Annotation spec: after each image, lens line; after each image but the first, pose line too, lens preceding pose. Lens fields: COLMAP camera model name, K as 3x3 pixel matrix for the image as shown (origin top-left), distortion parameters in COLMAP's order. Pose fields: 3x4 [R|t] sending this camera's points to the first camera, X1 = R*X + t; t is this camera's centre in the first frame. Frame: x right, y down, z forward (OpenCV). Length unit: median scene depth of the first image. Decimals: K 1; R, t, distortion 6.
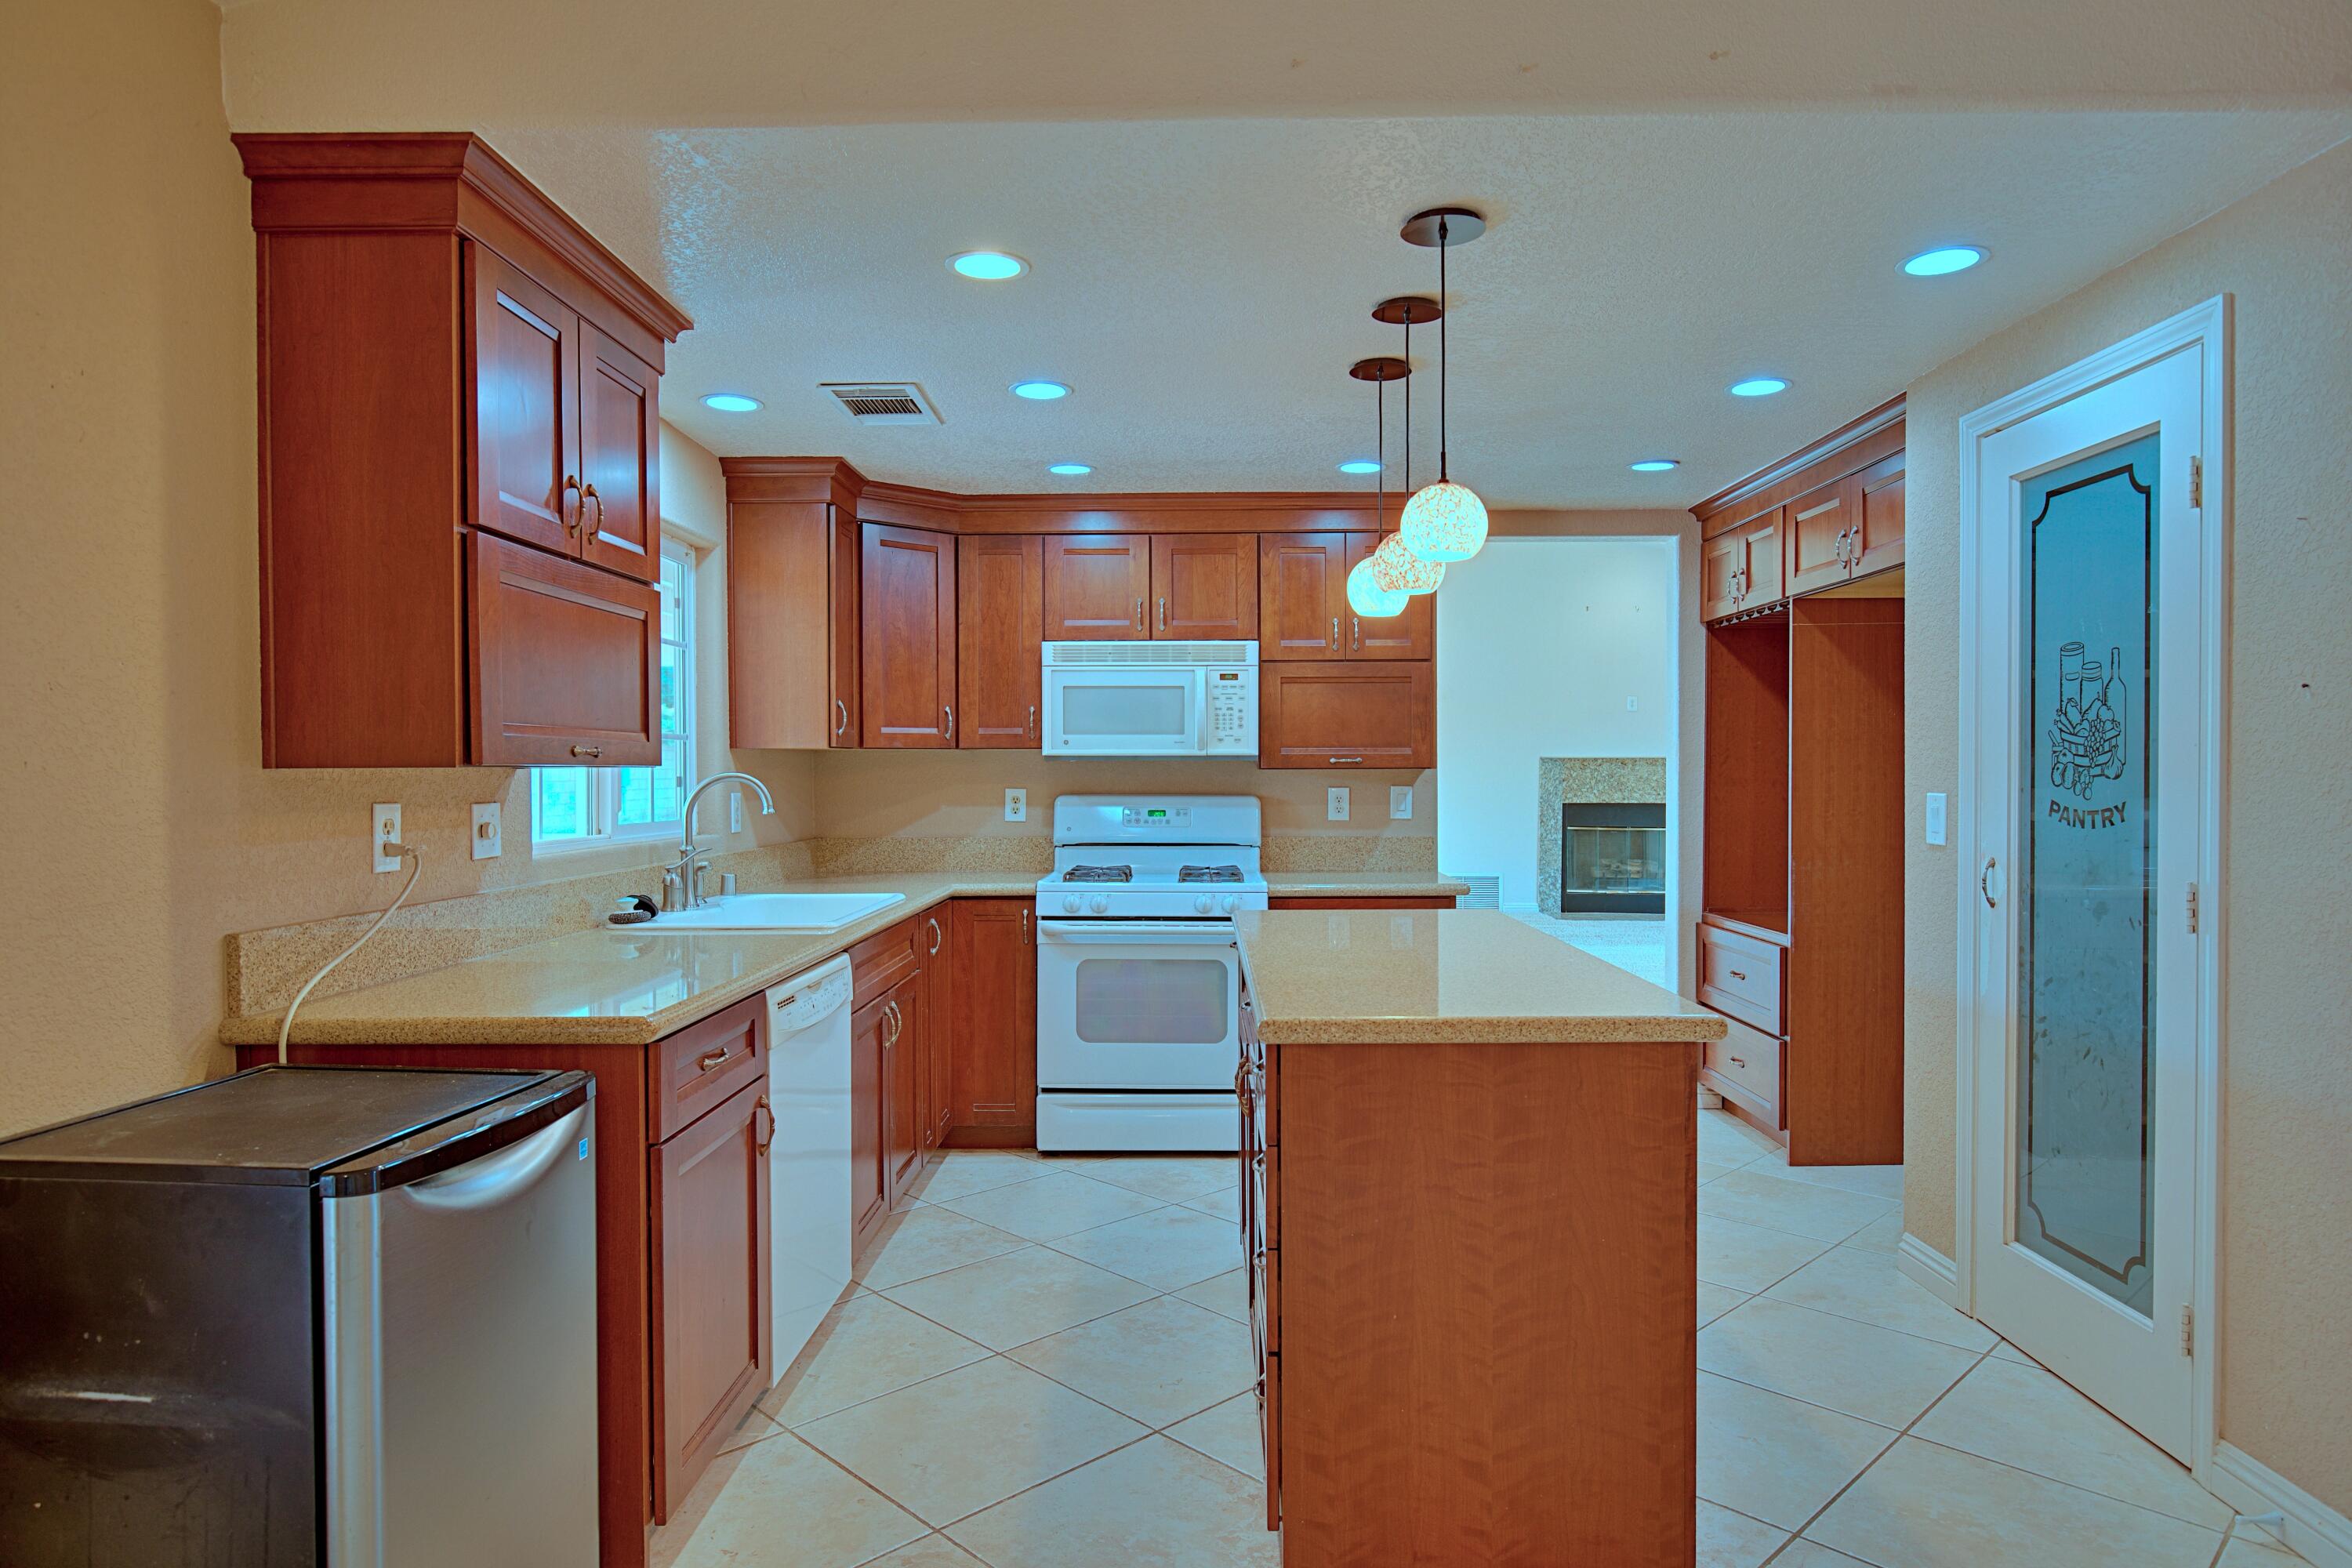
lens RADIAL K [[1394.5, 0, 1176.2], [0, 1394.5, 790.9], [0, 0, 1]] dist [-0.000052, 0.000363]
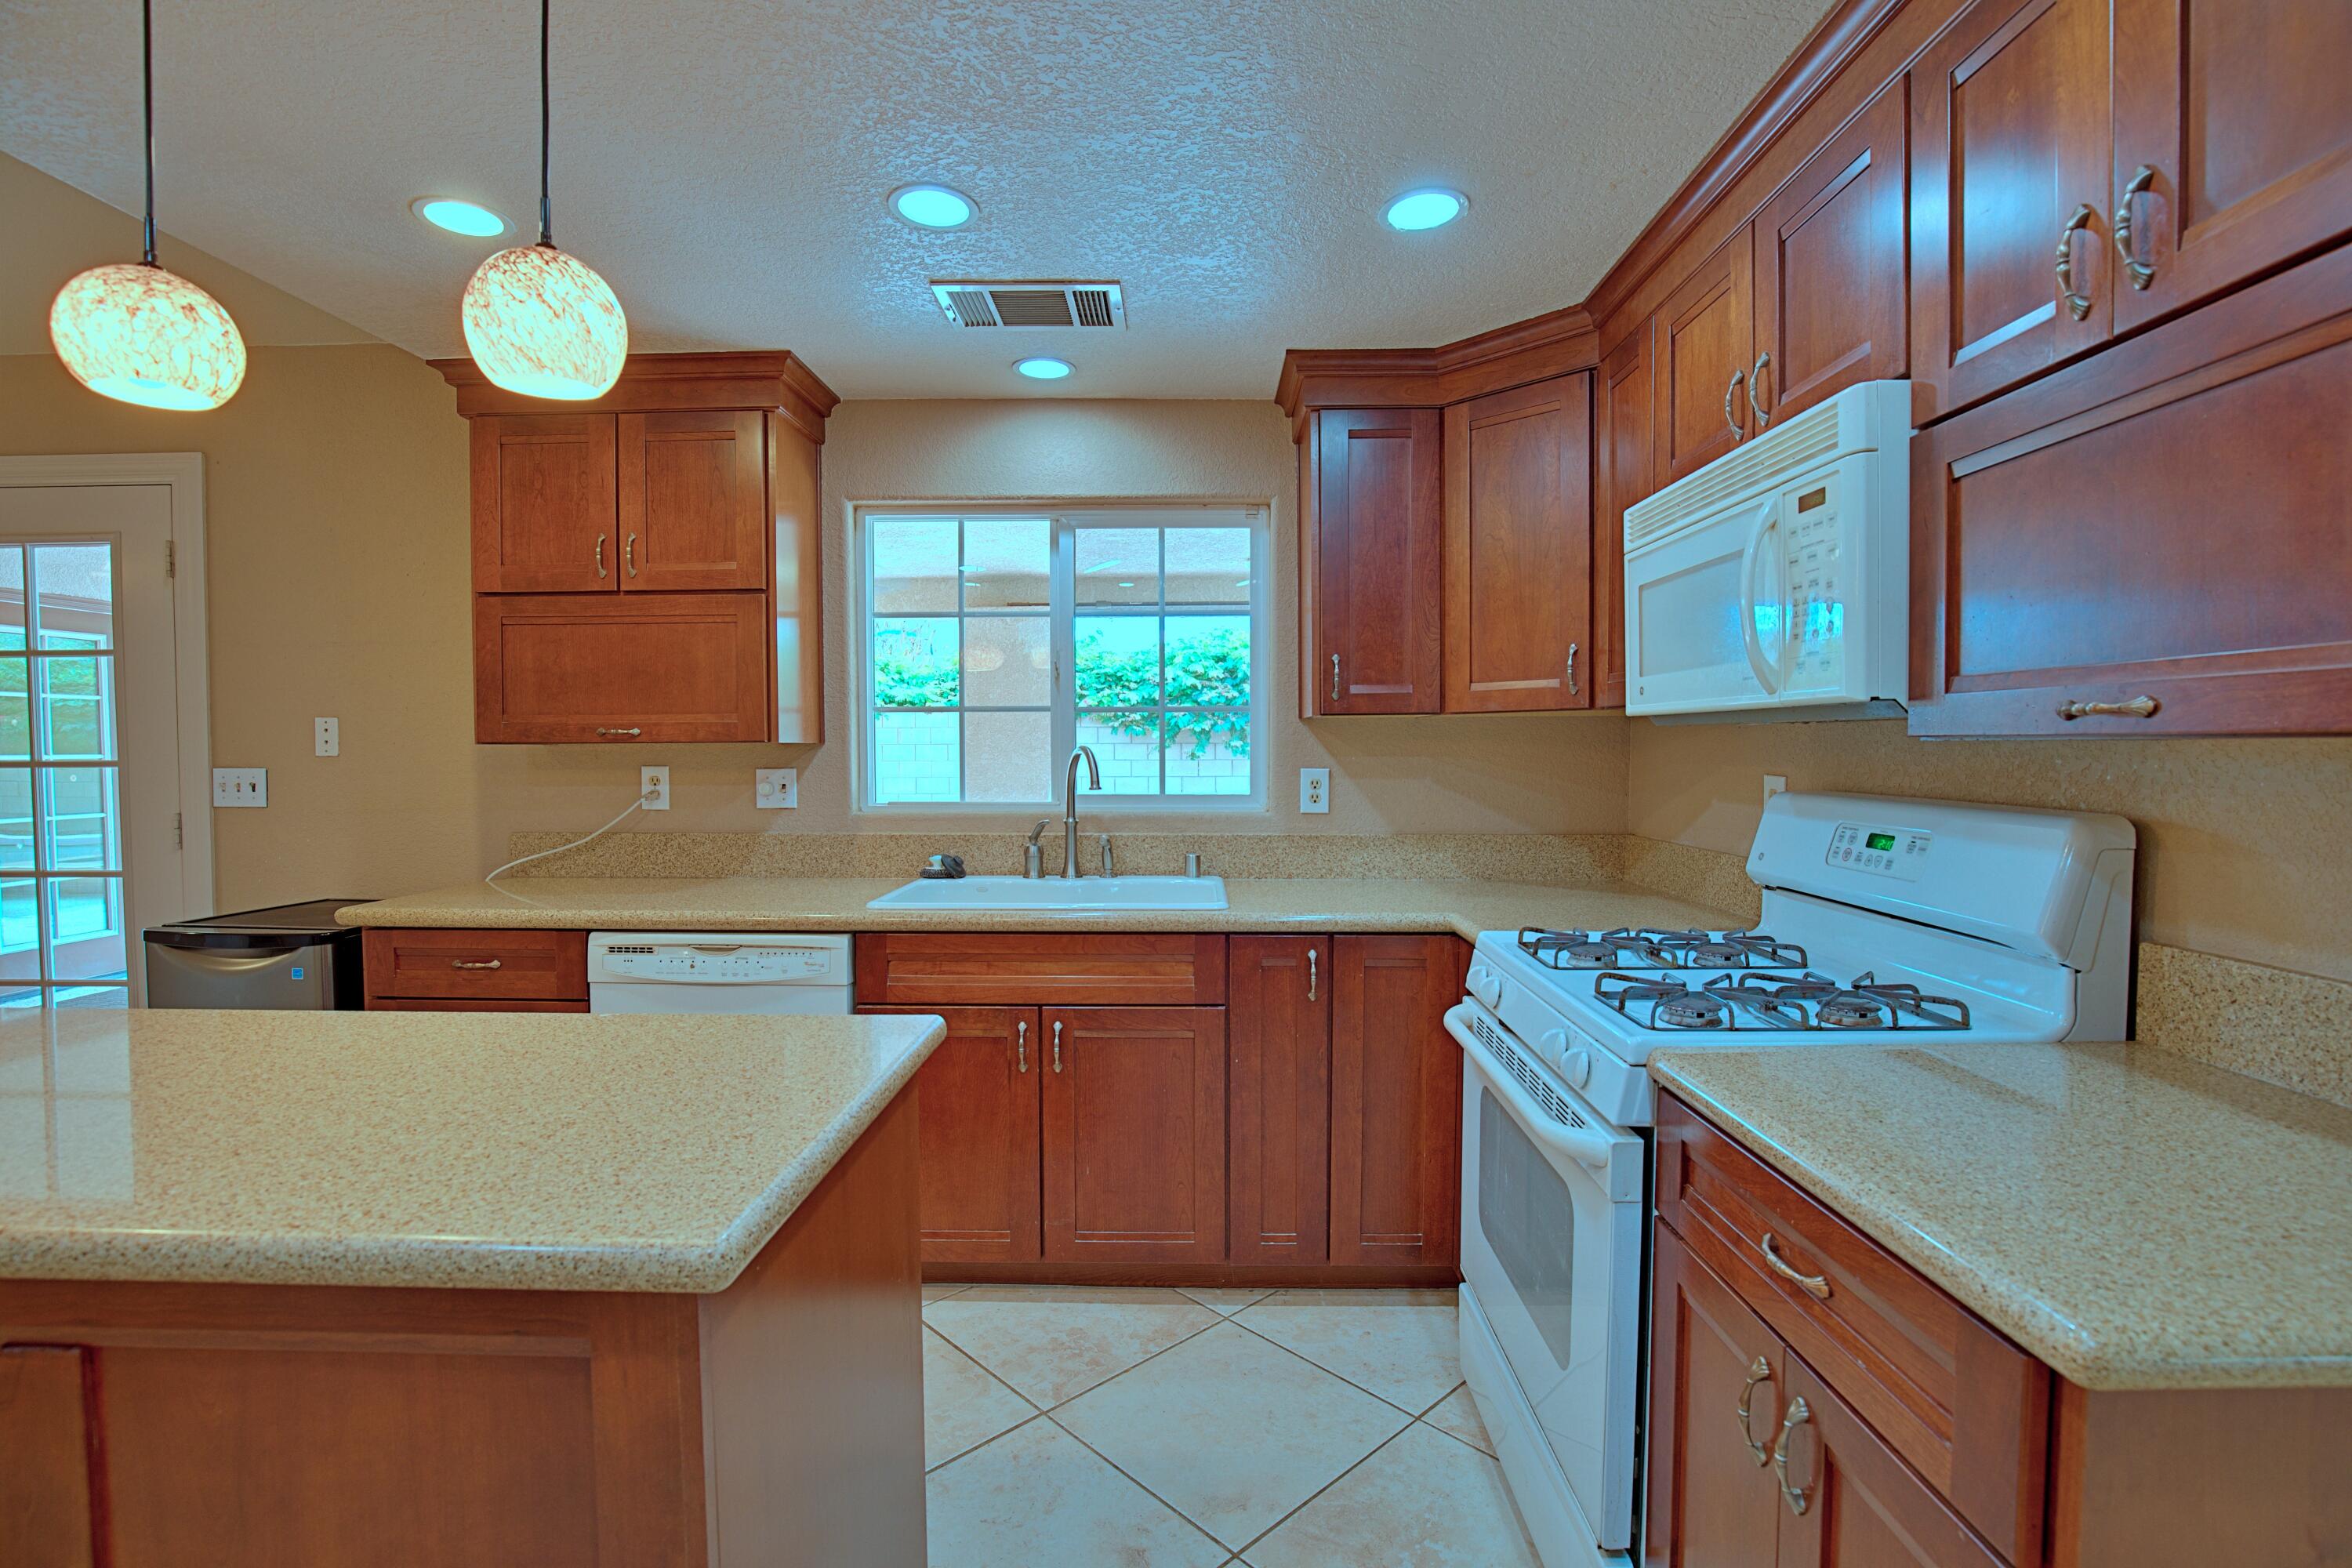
lens RADIAL K [[1075.5, 0, 1176.5], [0, 1075.5, 785.8], [0, 0, 1]] dist [0.001112, 0.000287]
pose [[-0.000079, 0.040013, -0.999199, 0.345852], [-0.012130, 0.999126, 0.040011, -0.013129], [0.999926, 0.012124, 0.000407, 0.845017]]
